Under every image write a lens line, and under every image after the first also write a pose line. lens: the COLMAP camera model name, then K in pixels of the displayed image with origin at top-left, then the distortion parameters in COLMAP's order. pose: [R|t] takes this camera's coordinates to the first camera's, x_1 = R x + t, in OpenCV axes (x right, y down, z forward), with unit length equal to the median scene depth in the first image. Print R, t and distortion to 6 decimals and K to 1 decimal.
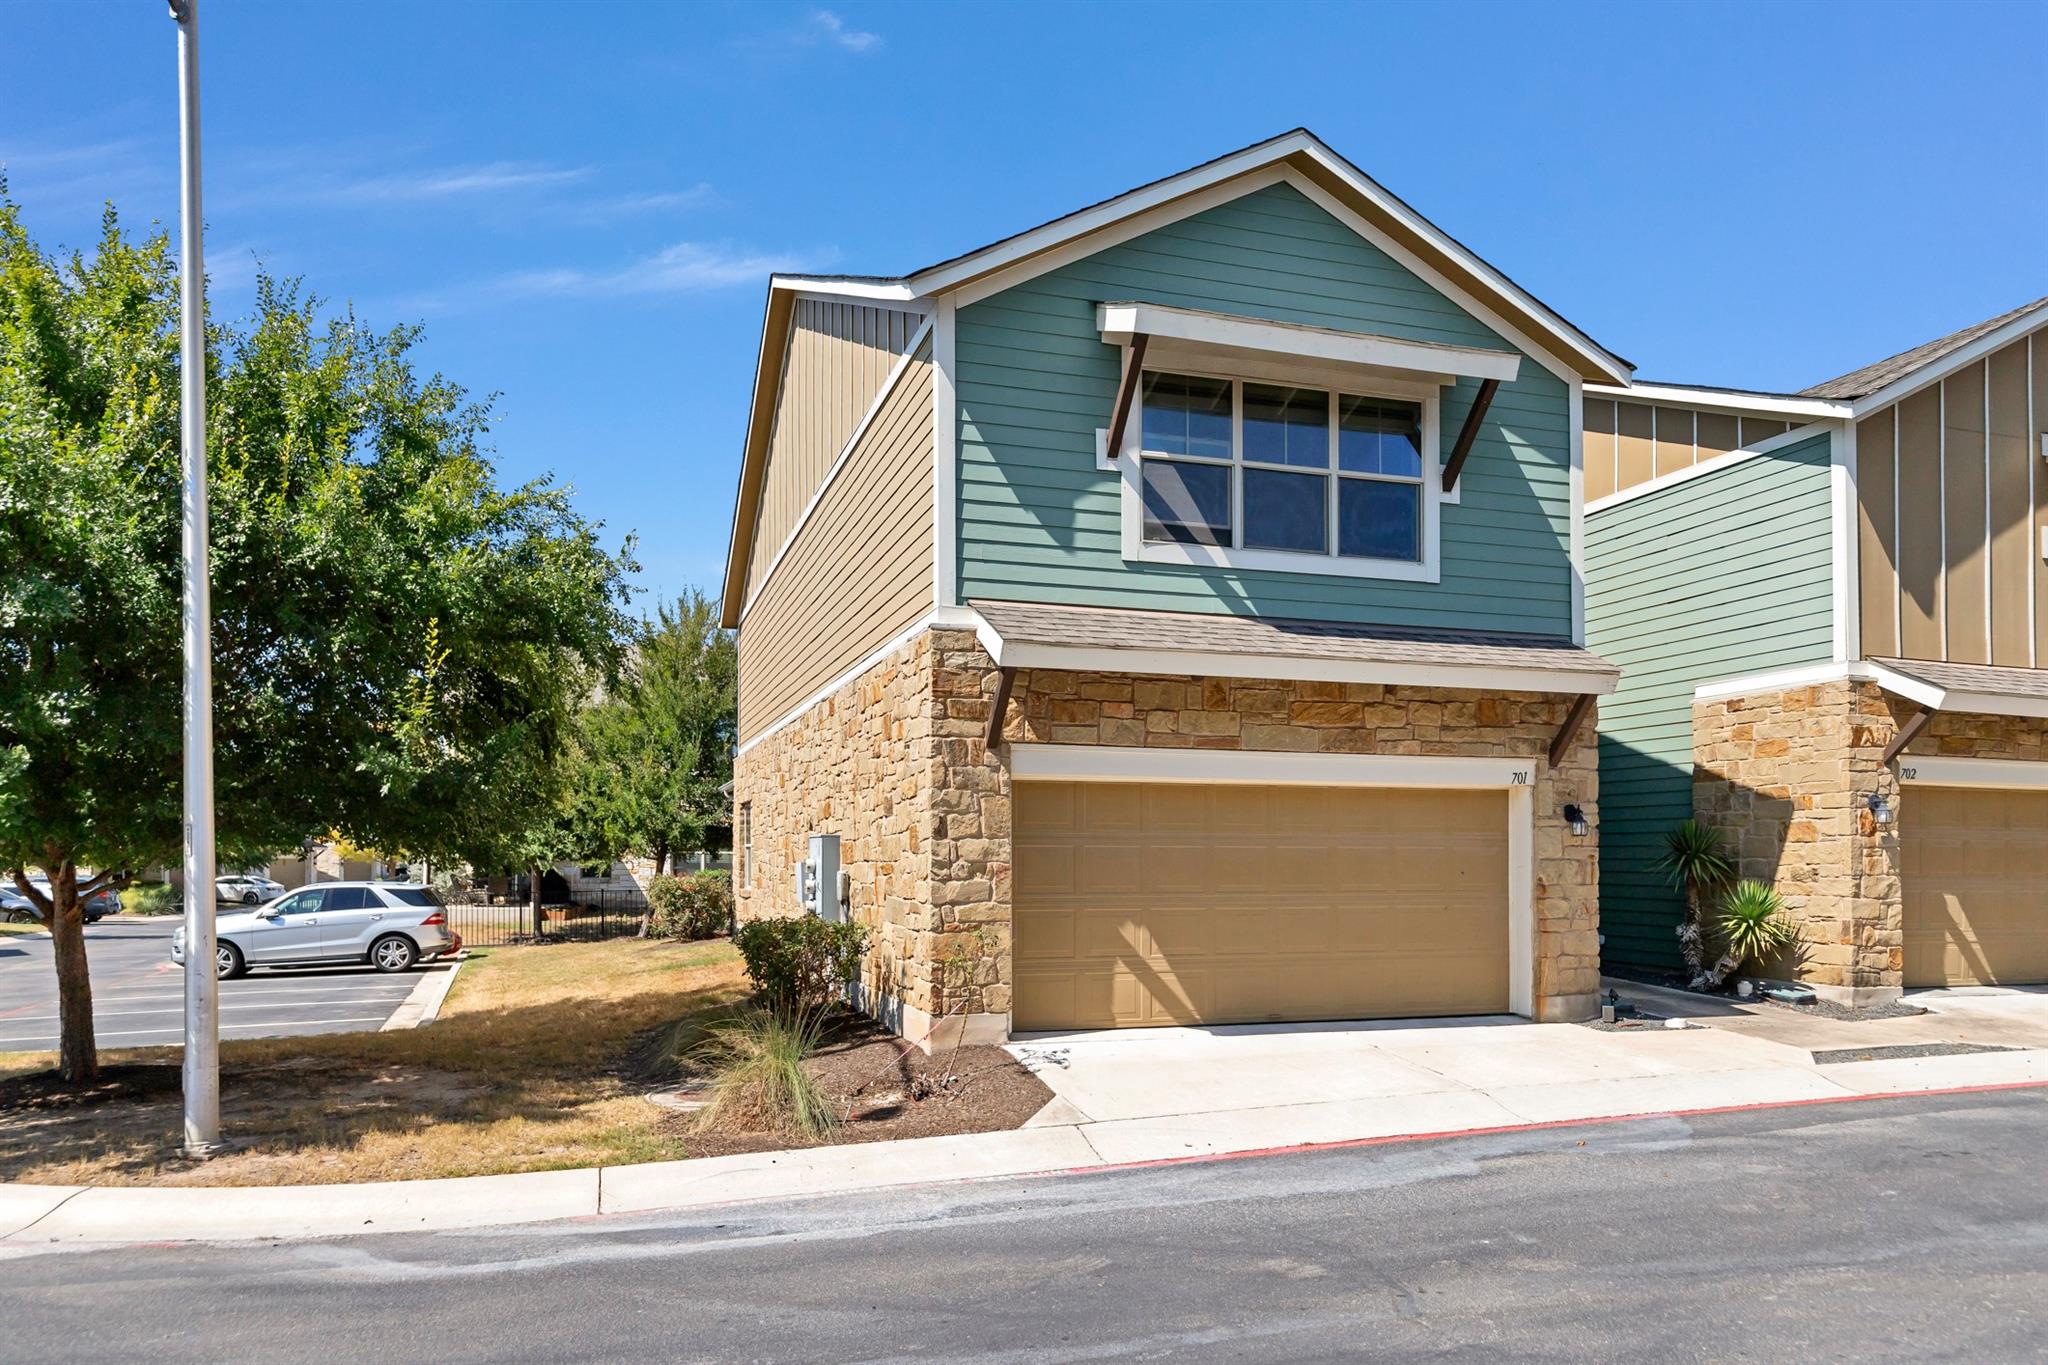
lens RADIAL K [[1325.2, 0, 1024.0], [0, 1325.2, 682.5], [0, 0, 1]] dist [0.008094, 0.002089]
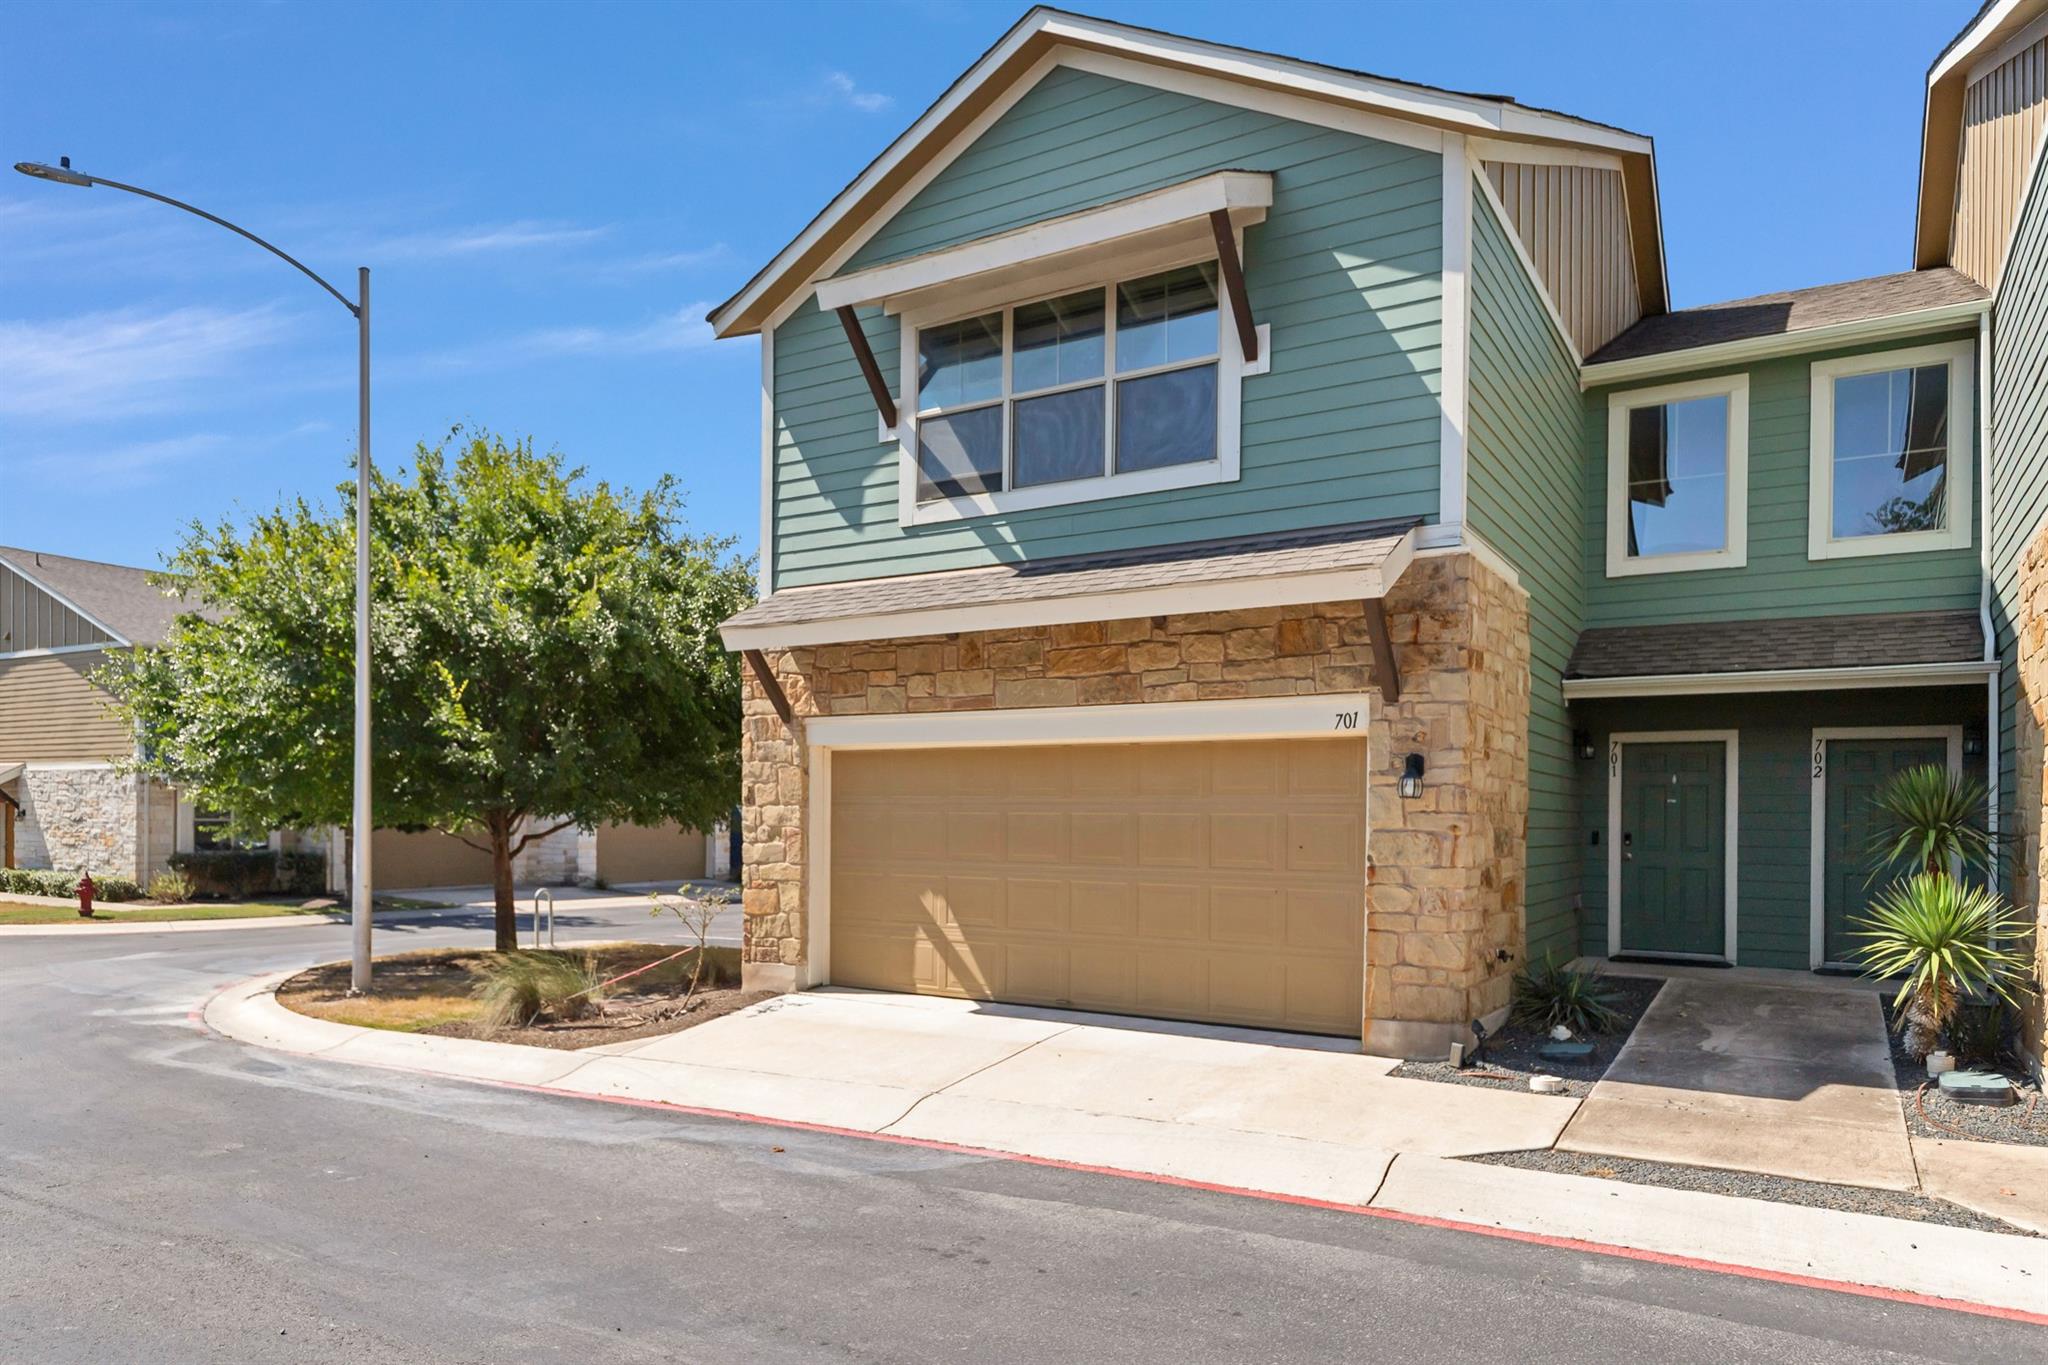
lens RADIAL K [[1301.5, 0, 1023.3], [0, 1301.5, 676.5], [0, 0, 1]] dist [-0.000074, -0.000190]
pose [[0.650871, -0.079565, -0.755008, 0.854014], [0.090491, 0.995534, -0.026903, 0.053770], [0.753776, -0.050811, 0.655164, 0.413748]]
